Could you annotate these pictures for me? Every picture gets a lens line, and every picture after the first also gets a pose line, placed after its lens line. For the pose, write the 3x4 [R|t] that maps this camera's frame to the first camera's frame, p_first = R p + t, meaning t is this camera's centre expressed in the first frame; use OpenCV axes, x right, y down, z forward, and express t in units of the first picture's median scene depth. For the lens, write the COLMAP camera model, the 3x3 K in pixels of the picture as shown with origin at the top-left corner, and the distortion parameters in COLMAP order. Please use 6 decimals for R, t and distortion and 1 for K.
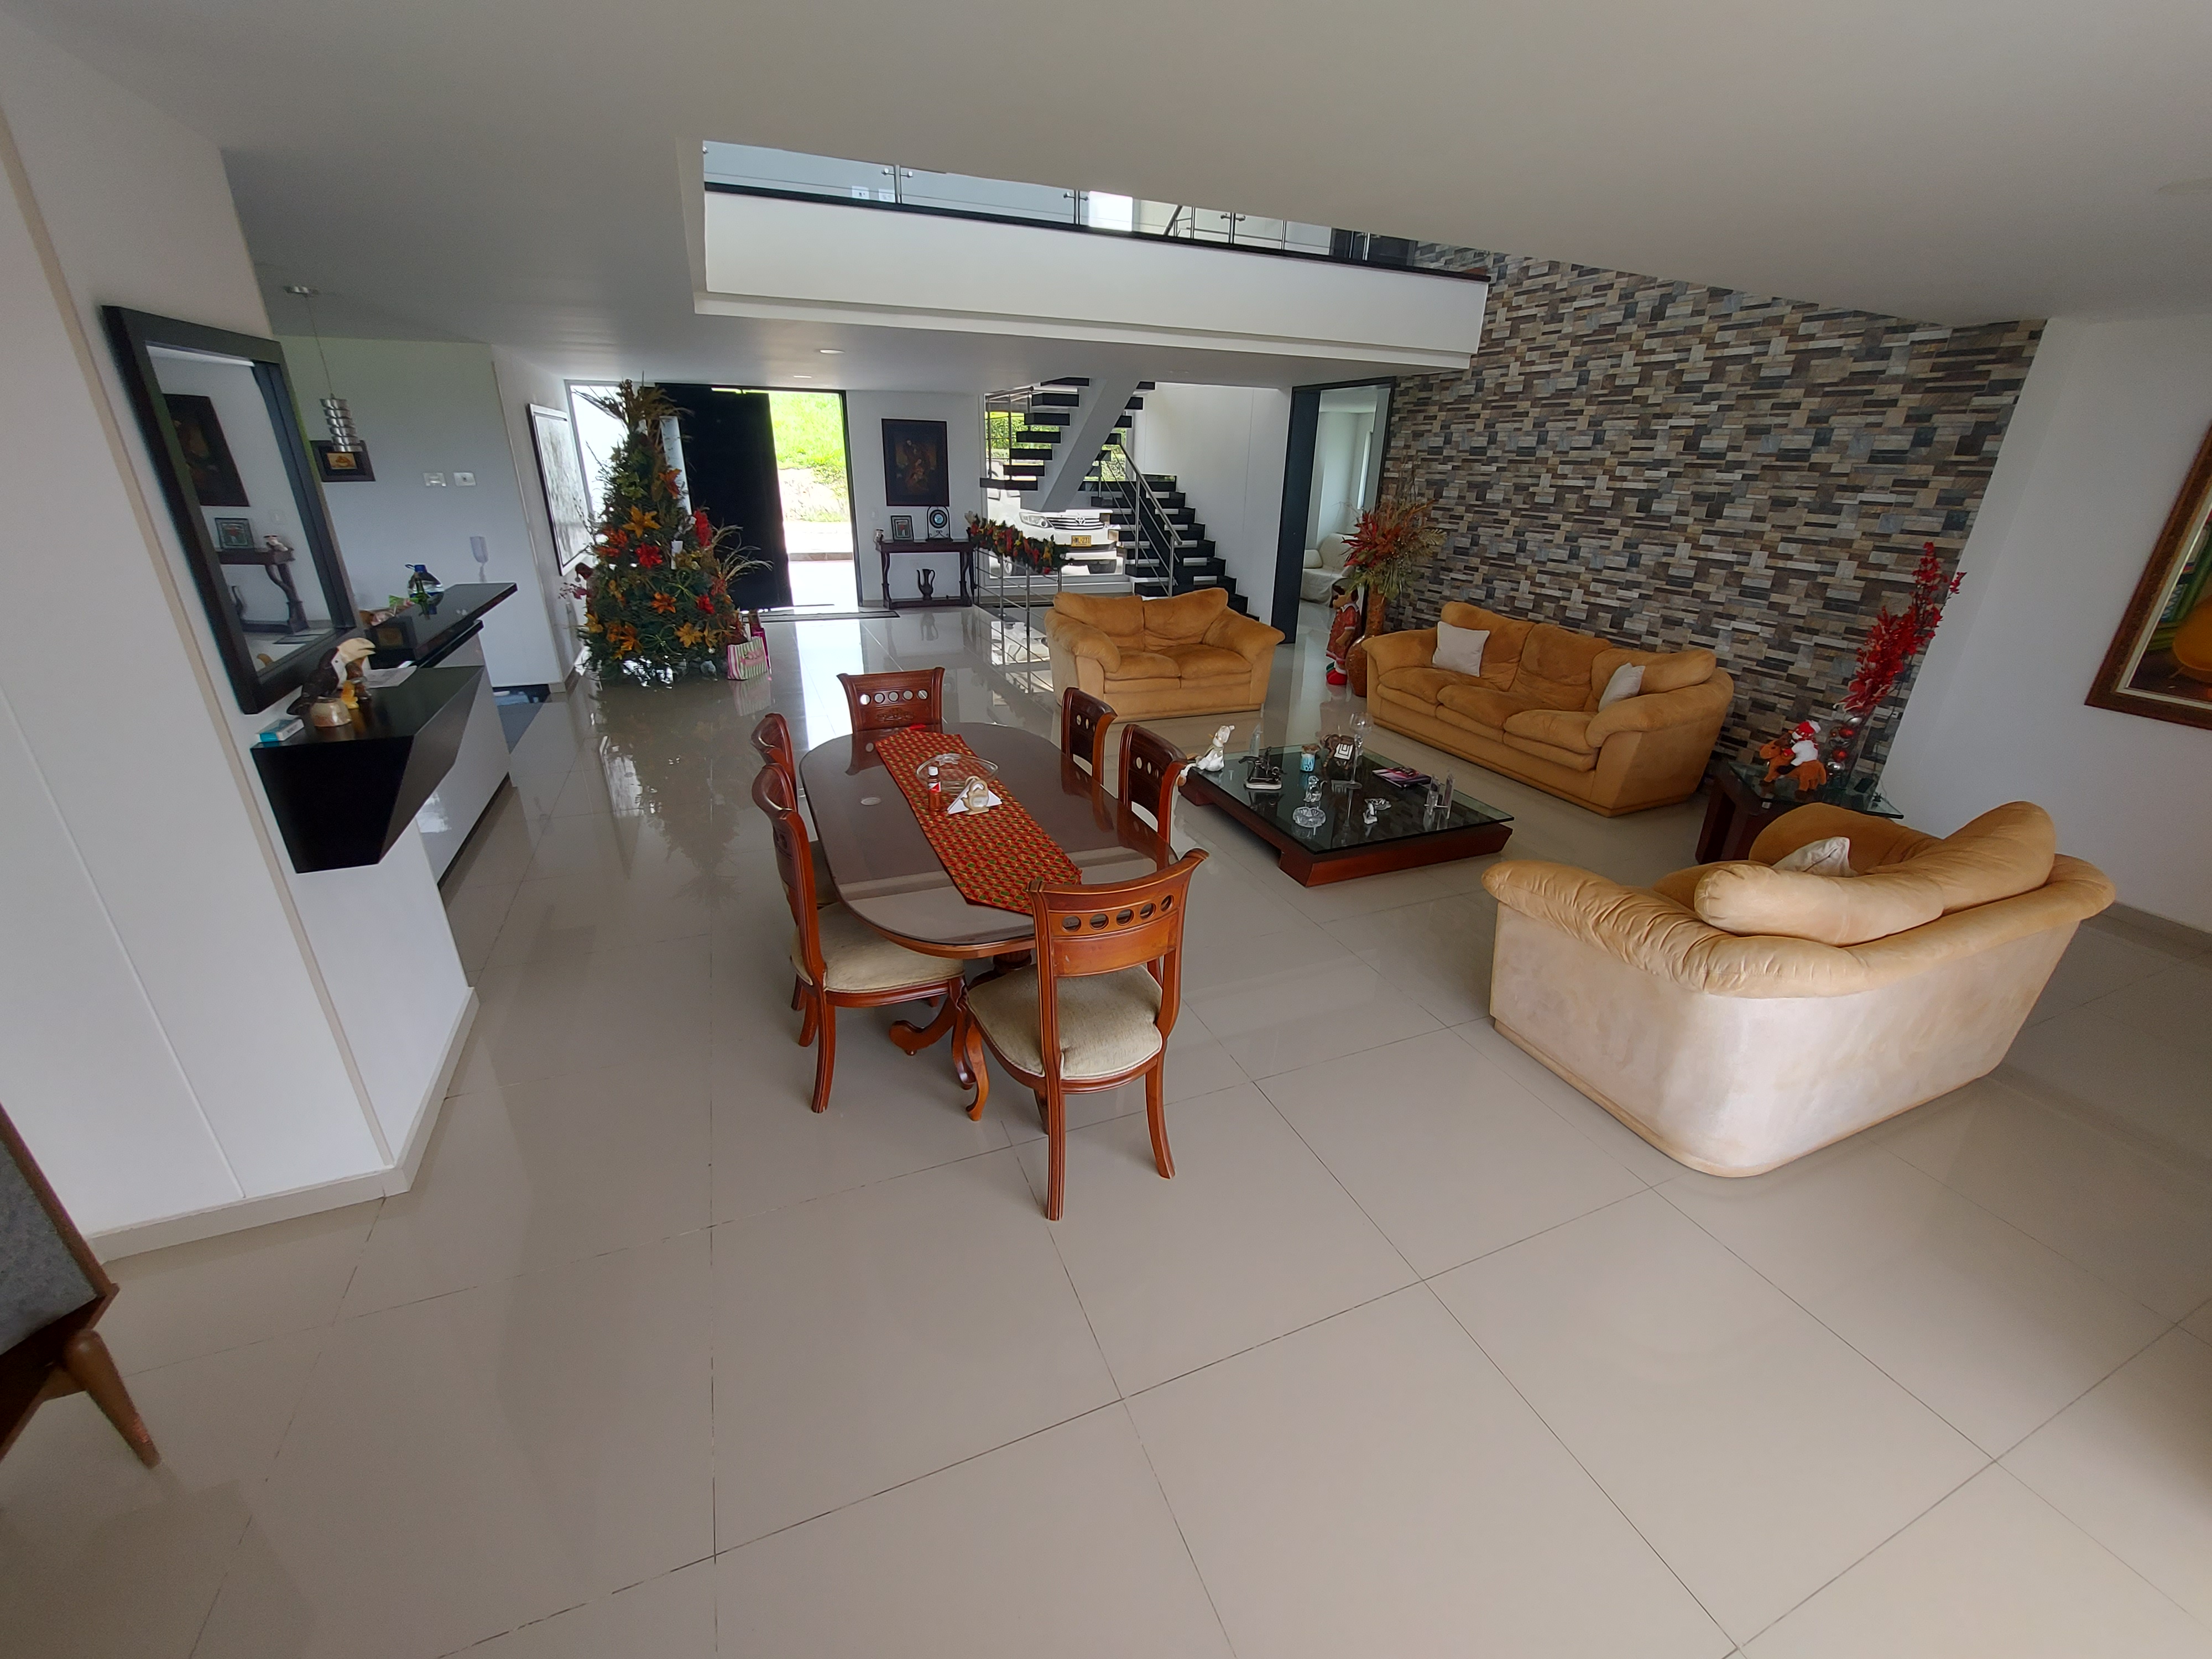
lens RADIAL K [[877.8, 0, 1111.6], [0, 877.8, 839.3], [0, 0, 1]] dist [-0.020634, -0.000100]
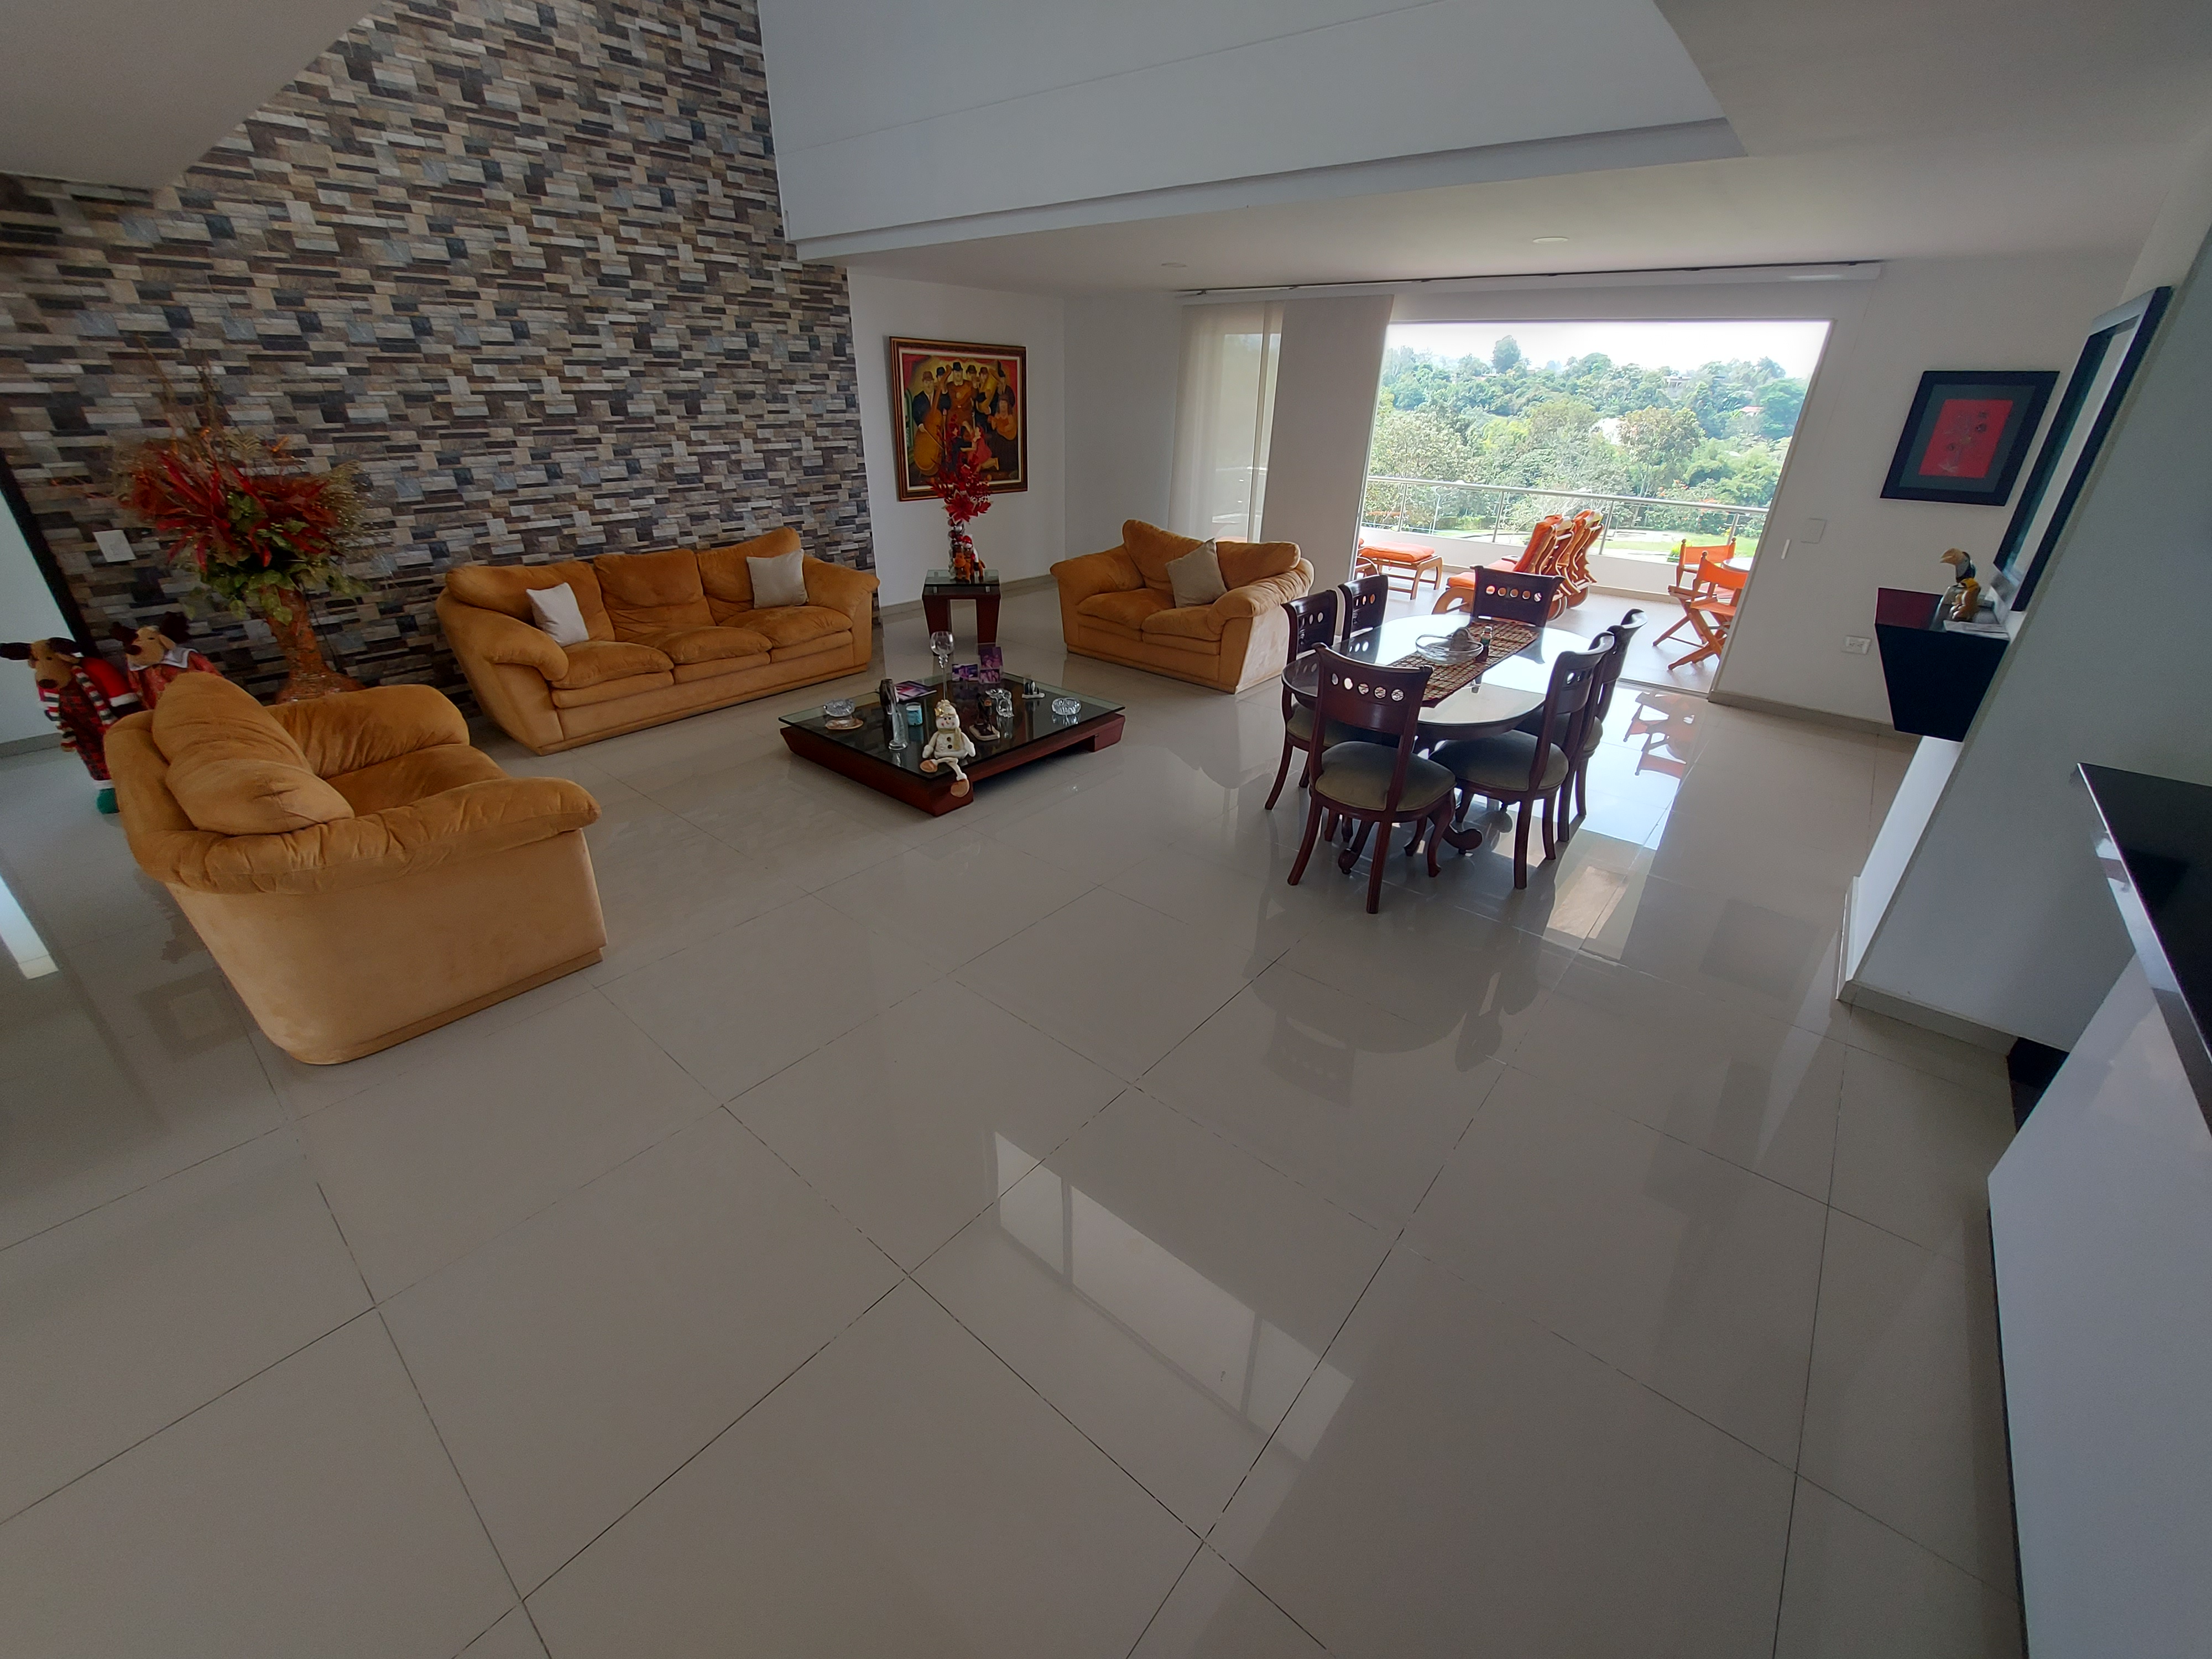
lens RADIAL K [[884.4, 0, 1118.5], [0, 884.4, 840.5], [0, 0, 1]] dist [-0.030904, 0.004130]
pose [[-0.459764, -0.432368, 0.775677, -0.577374], [0.327630, 0.729265, 0.600692, -0.427677], [-0.825395, 0.530311, -0.193633, 0.974106]]
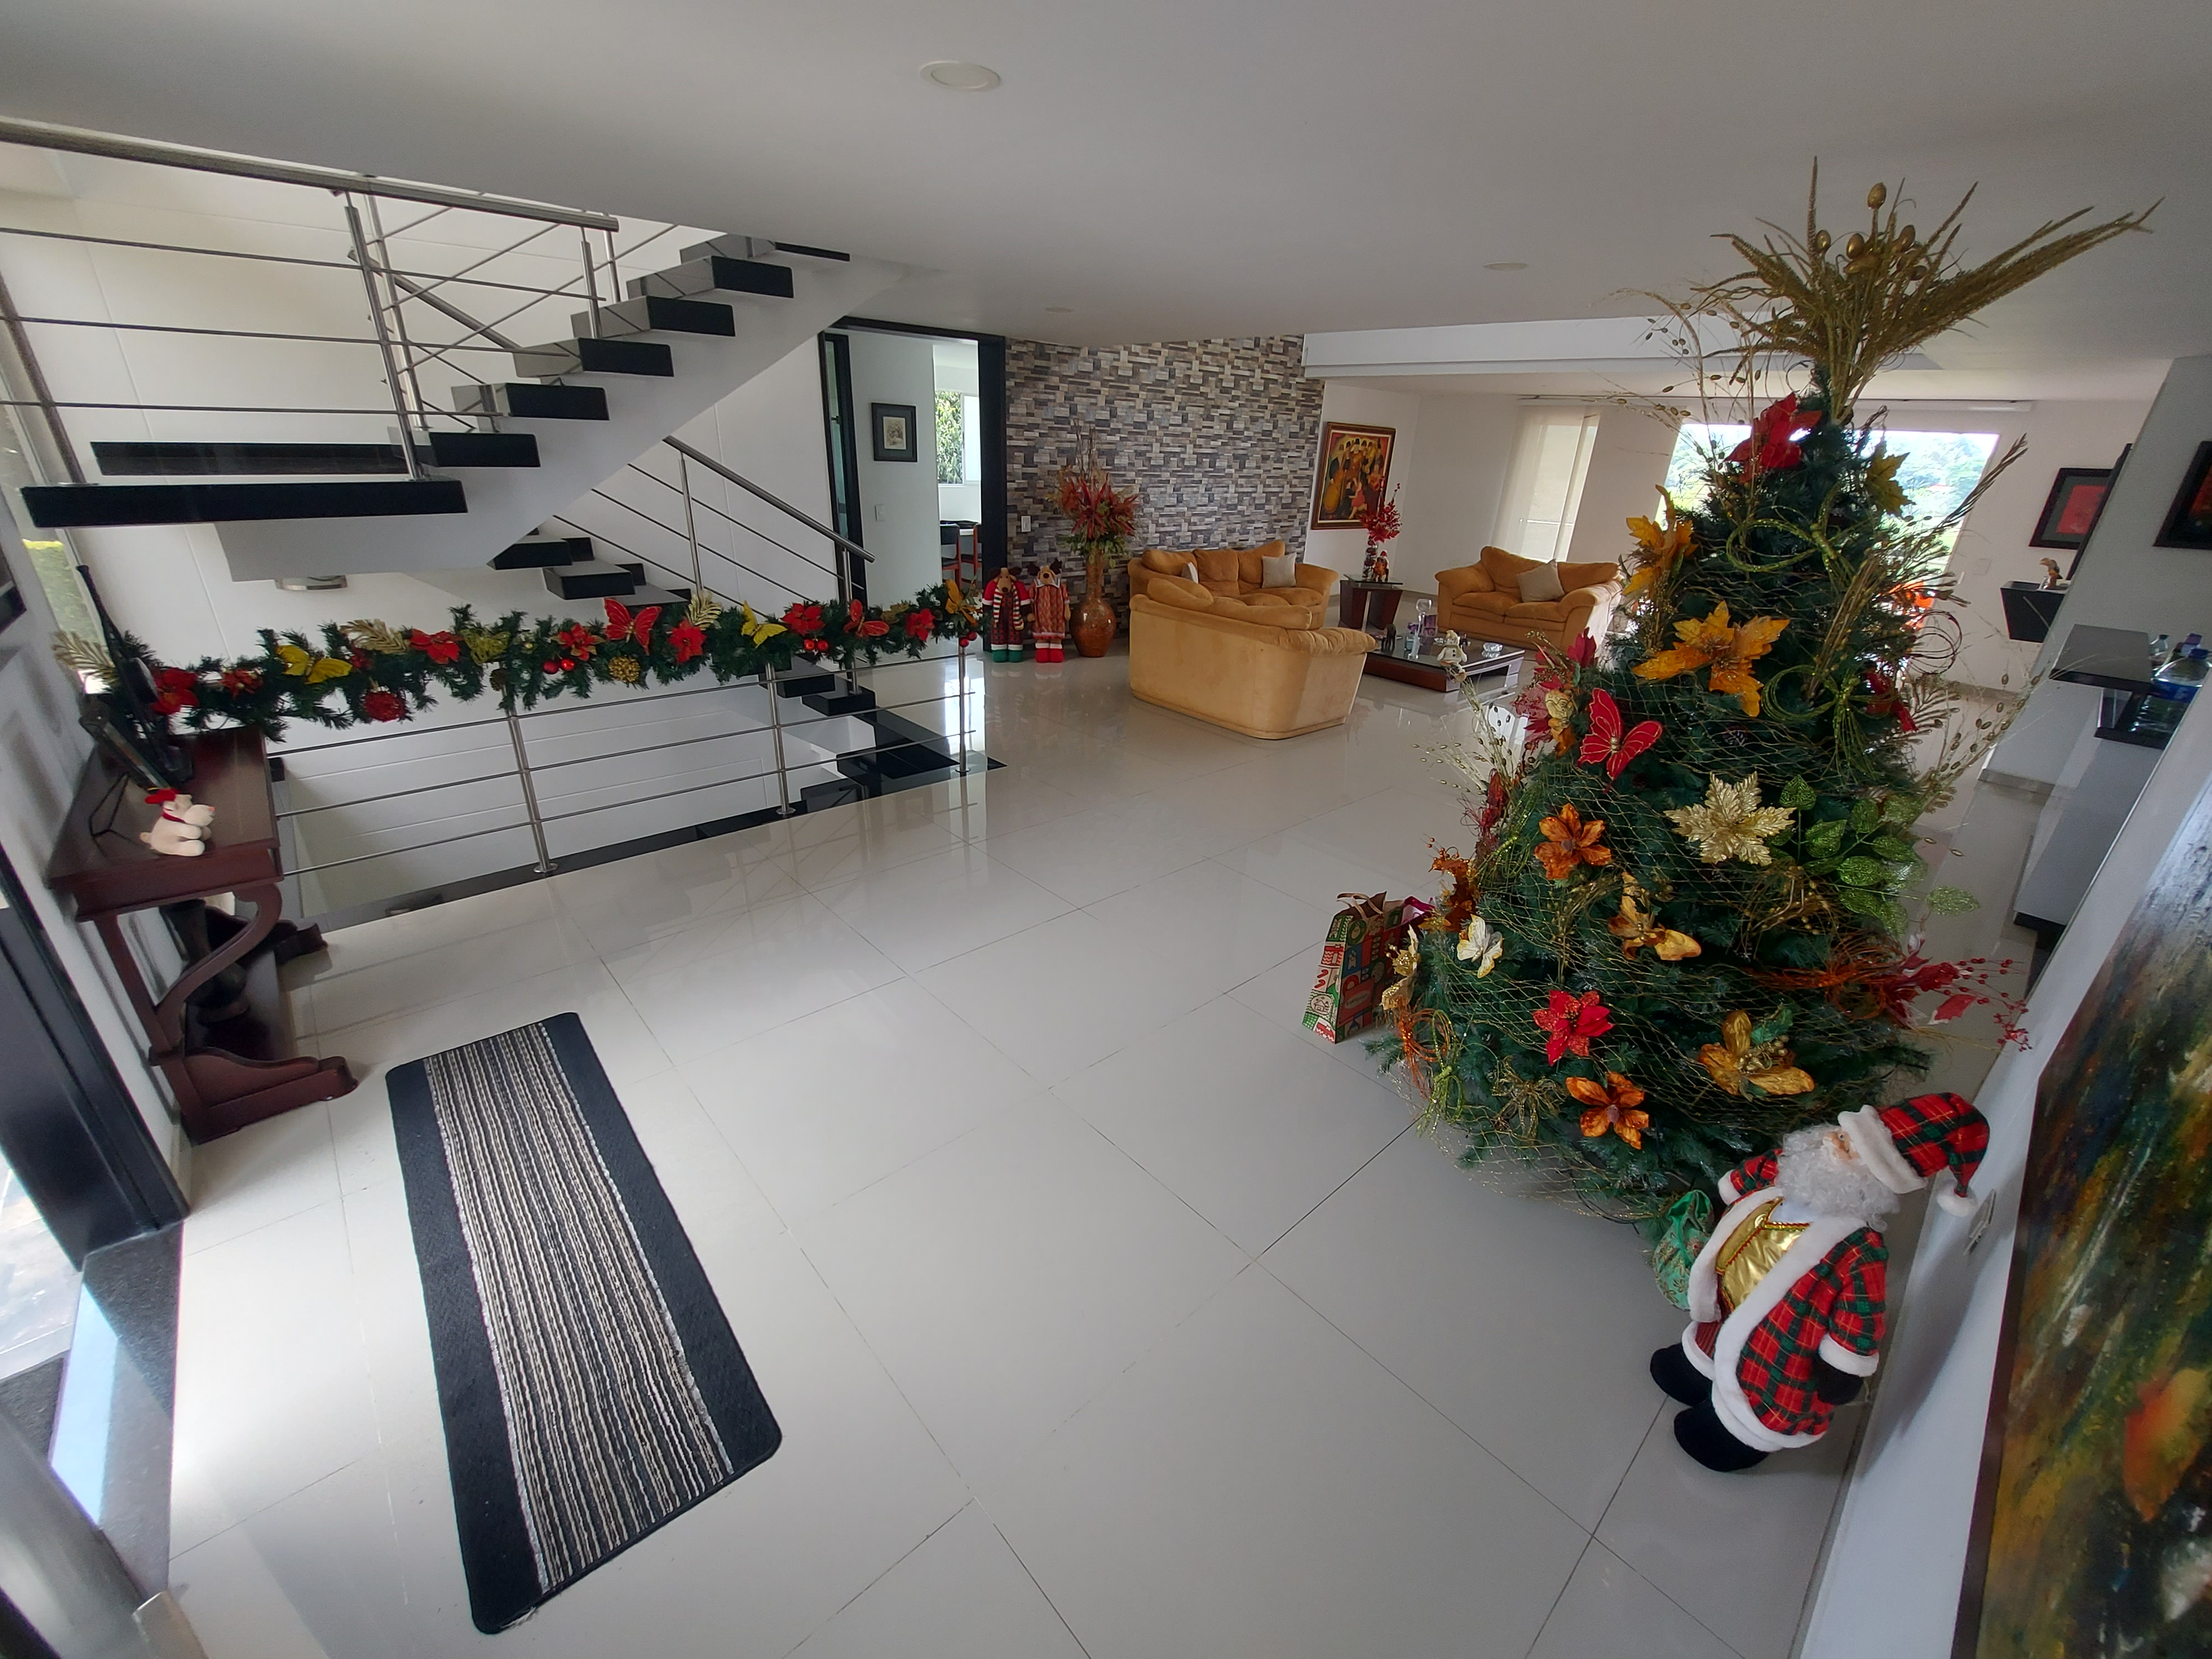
lens RADIAL K [[881.3, 0, 1126.6], [0, 881.3, 840.4], [0, 0, 1]] dist [0.002713, -0.011084]
pose [[-0.336987, -0.421174, 0.842053, -0.991712], [0.329527, 0.785035, 0.524531, -0.737598], [-0.881959, 0.454239, -0.125759, 1.646644]]
